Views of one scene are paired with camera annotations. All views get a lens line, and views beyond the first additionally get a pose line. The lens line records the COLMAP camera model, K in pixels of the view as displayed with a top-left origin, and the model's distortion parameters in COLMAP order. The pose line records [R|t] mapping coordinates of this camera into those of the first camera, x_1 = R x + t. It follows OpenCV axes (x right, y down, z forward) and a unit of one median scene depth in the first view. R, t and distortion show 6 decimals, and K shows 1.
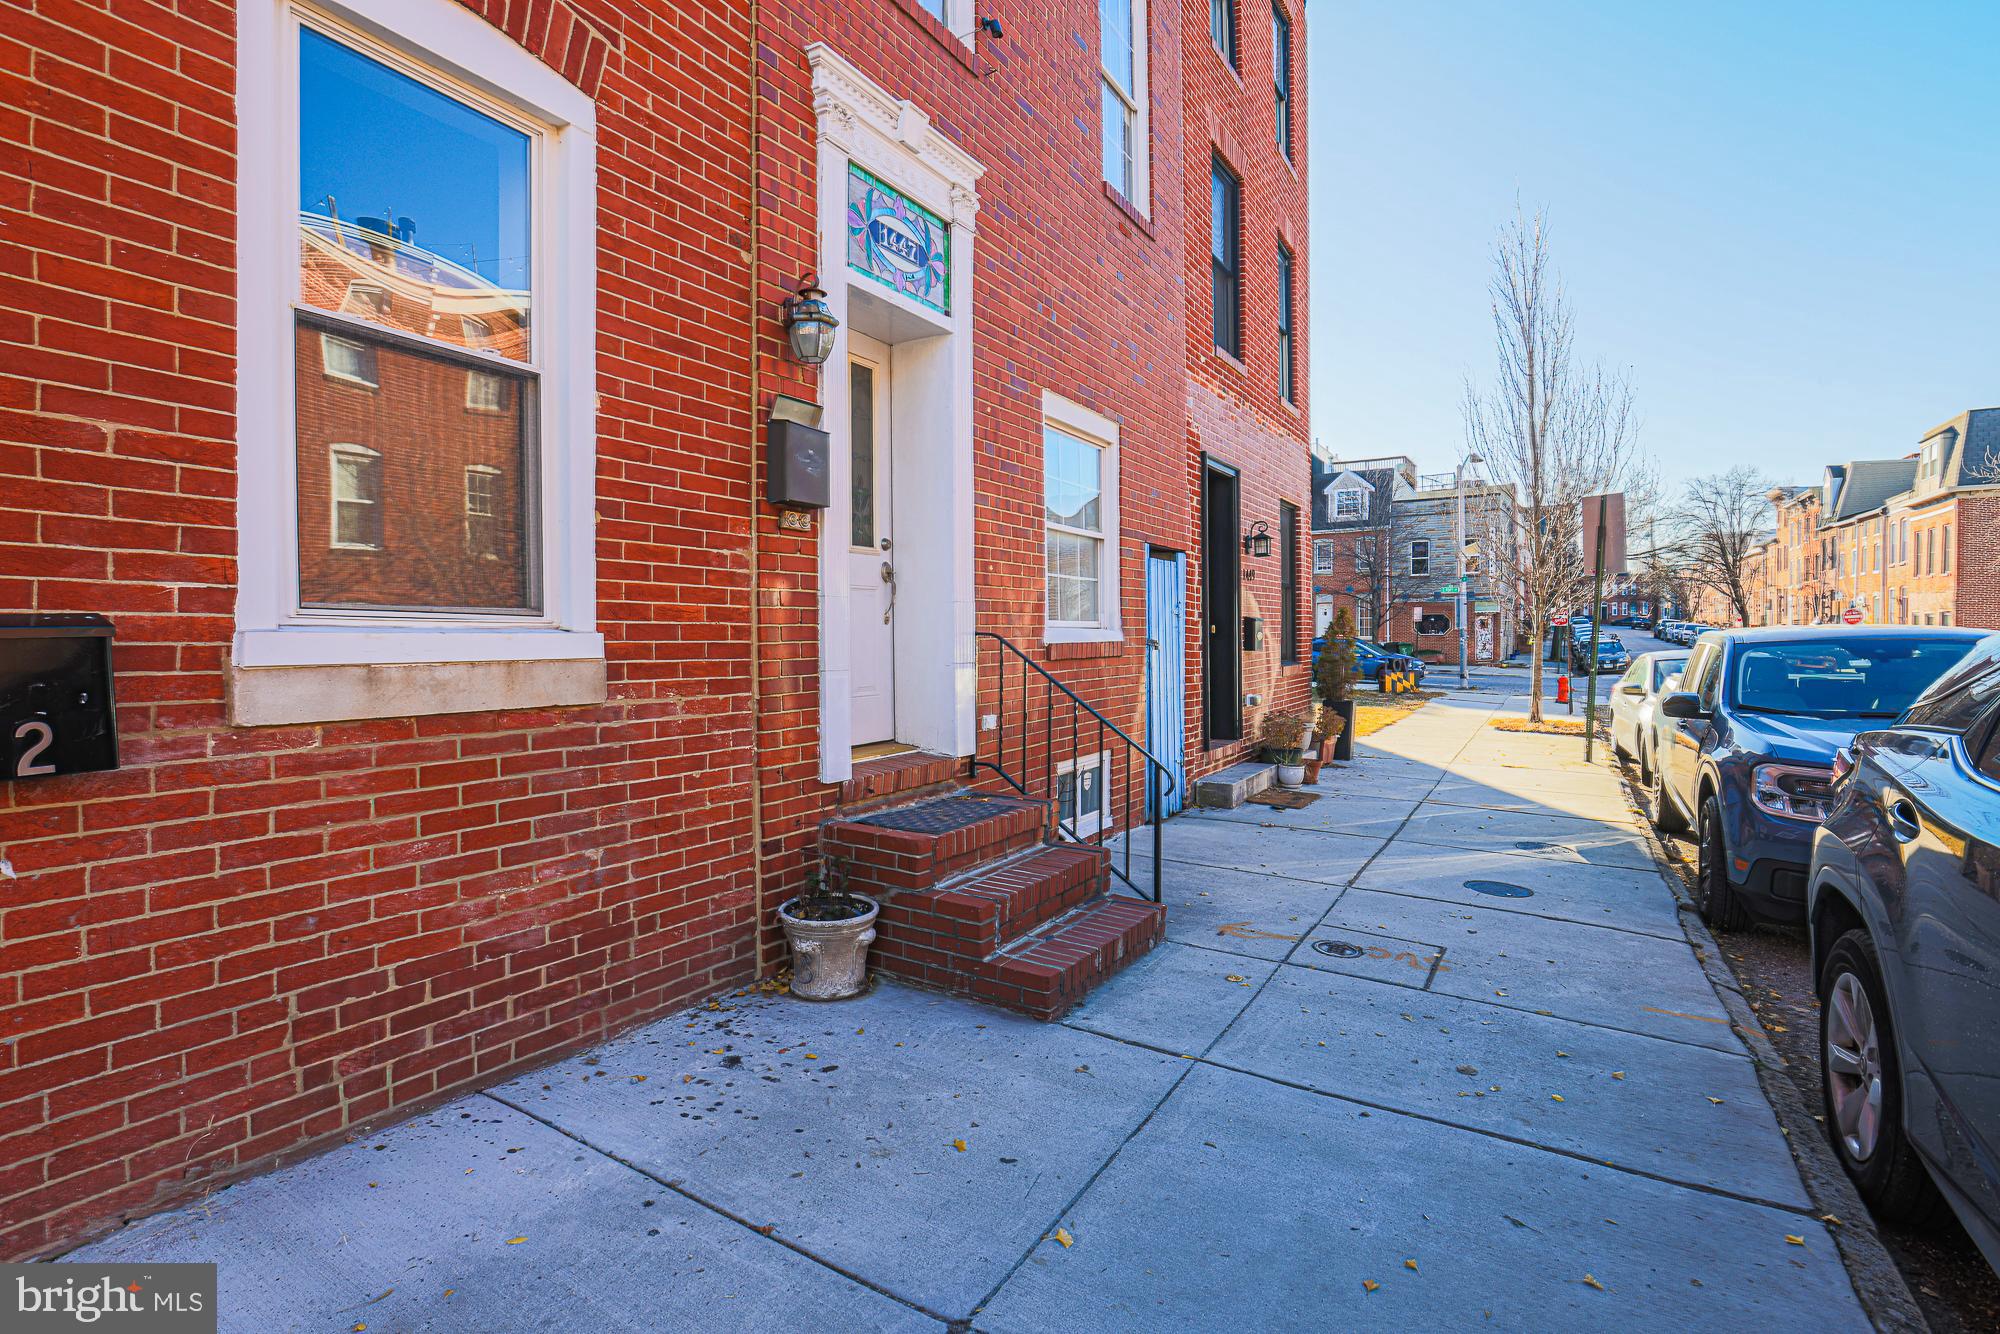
lens RADIAL K [[922.8, 0, 996.8], [0, 922.8, 663.2], [0, 0, 1]] dist [-0.062627, 0.025714]
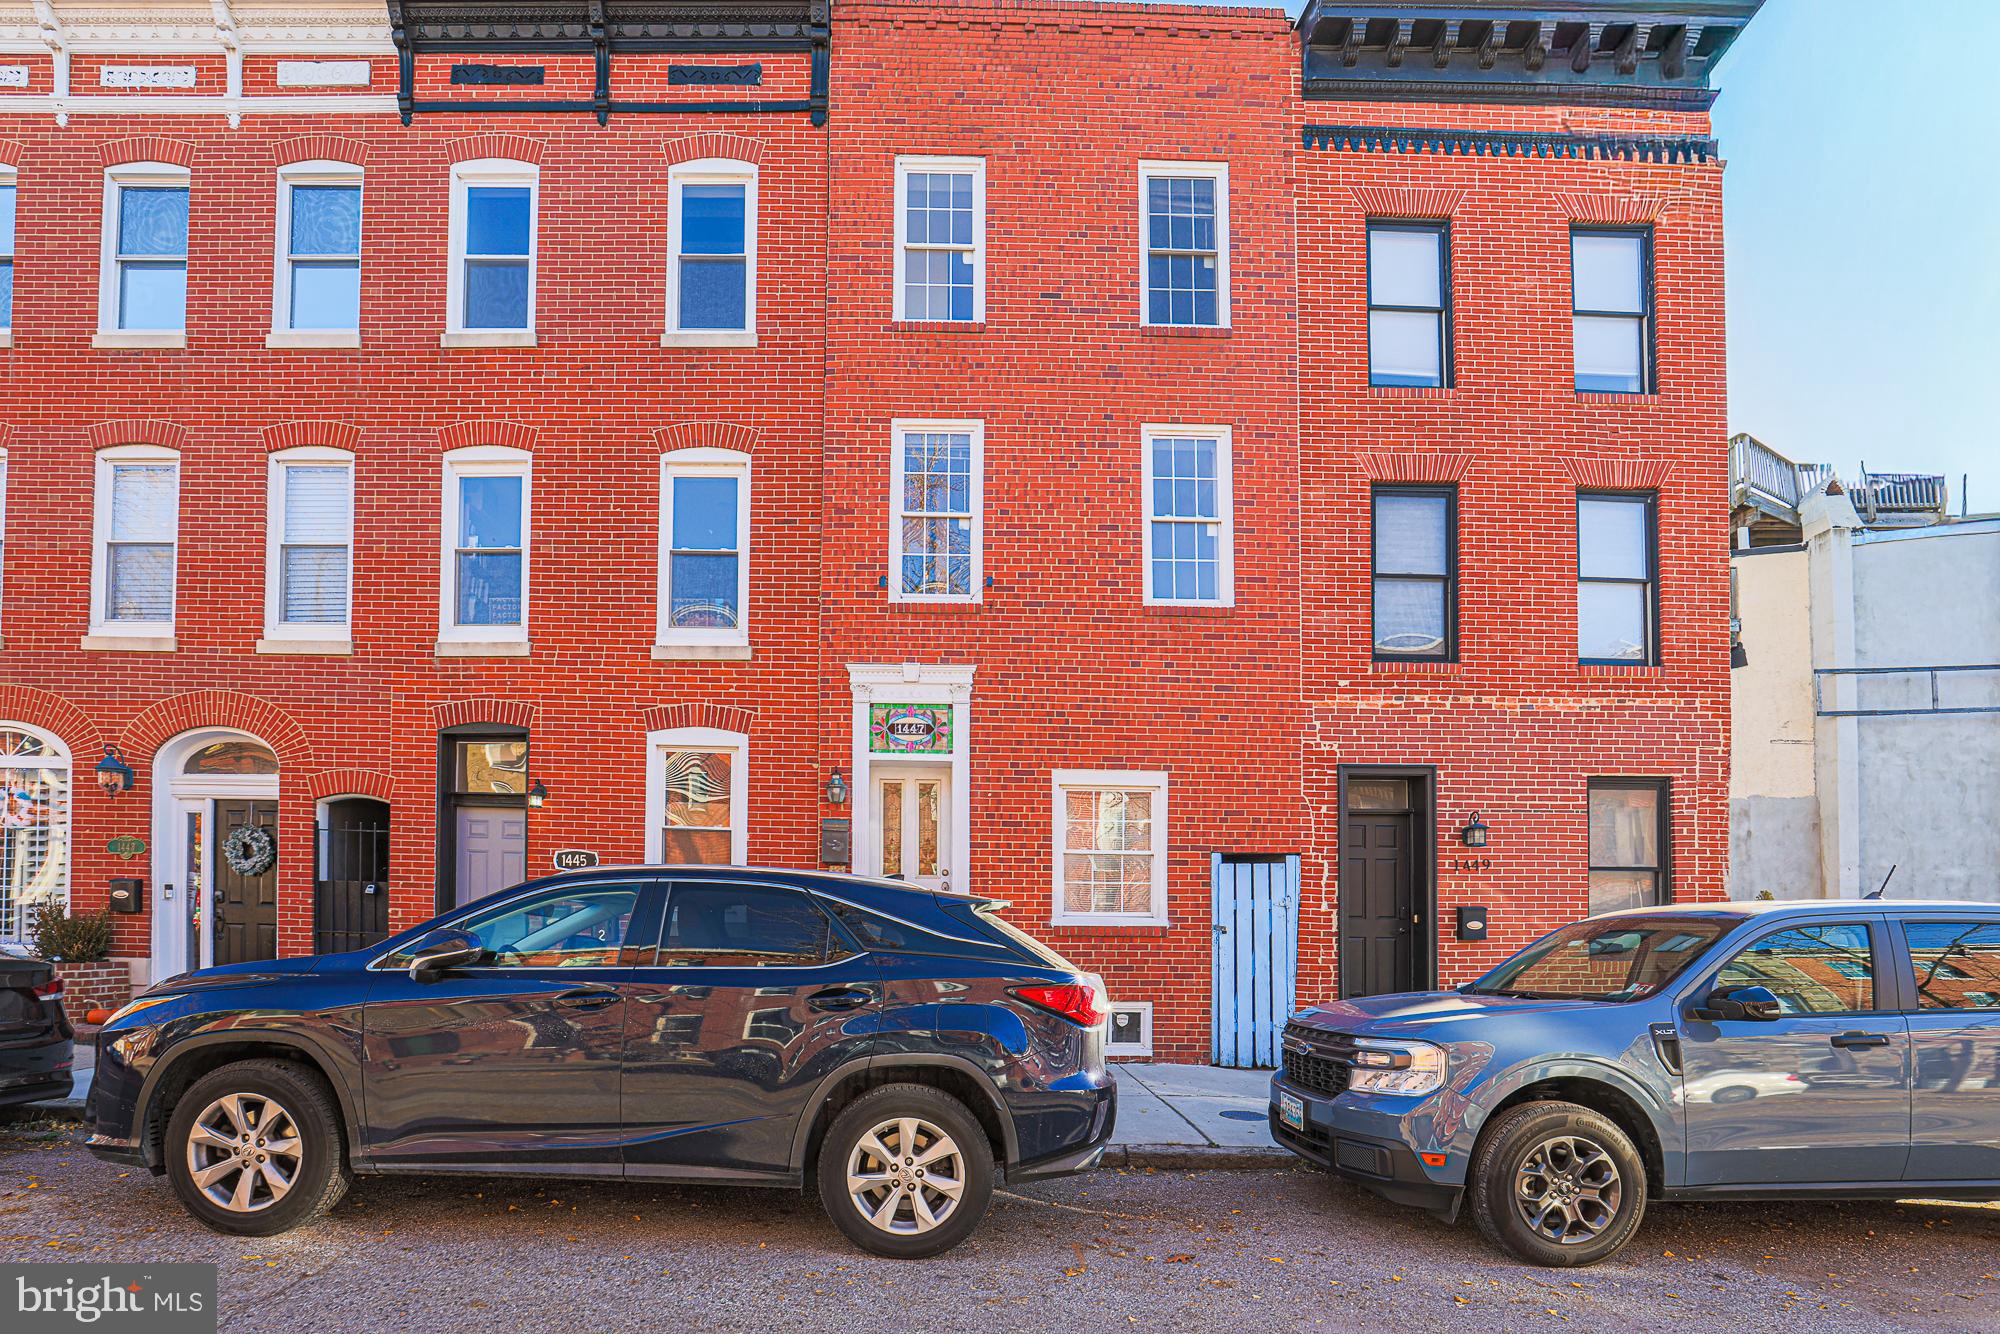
lens RADIAL K [[922.8, 0, 996.8], [0, 922.8, 663.2], [0, 0, 1]] dist [-0.062627, 0.025714]
pose [[0.531843, -0.011032, -0.846771, 1.641486], [-0.040757, 0.998423, -0.038606, -0.498836], [0.845862, 0.055044, 0.530555, 0.048044]]
